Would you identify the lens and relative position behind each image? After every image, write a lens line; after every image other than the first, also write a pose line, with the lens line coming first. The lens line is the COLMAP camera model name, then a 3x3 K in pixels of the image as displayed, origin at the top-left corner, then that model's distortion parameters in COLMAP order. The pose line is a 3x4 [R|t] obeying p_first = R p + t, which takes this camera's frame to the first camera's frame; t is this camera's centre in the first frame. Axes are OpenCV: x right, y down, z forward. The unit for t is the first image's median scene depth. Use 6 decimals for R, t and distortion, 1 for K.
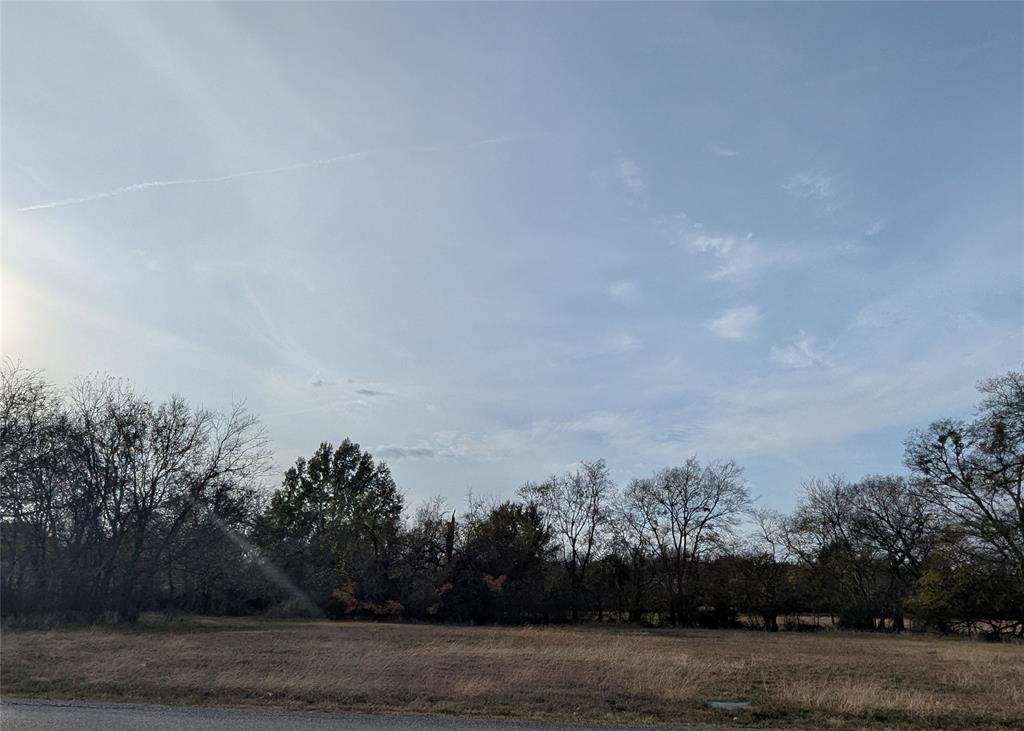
lens RADIAL K [[451.8, 0, 512.1], [0, 451.8, 403.7], [0, 0, 1]] dist [0.001443, 0.000410]
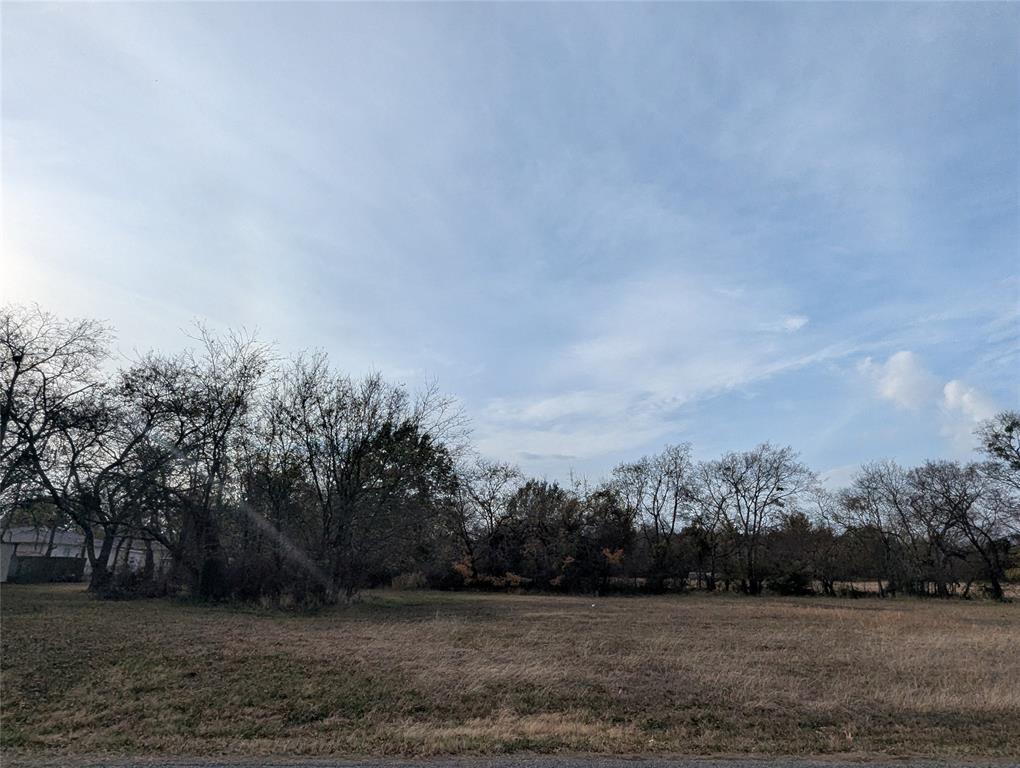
lens RADIAL K [[409.5, 0, 510.0], [0, 409.5, 384.0], [0, 0, 1]] dist [0.000936, 0.000159]
pose [[0.998394, 0.016348, 0.054247, -0.294276], [-0.015668, 0.999794, -0.012941, -0.000948], [-0.054447, 0.012070, 0.998444, 0.020724]]
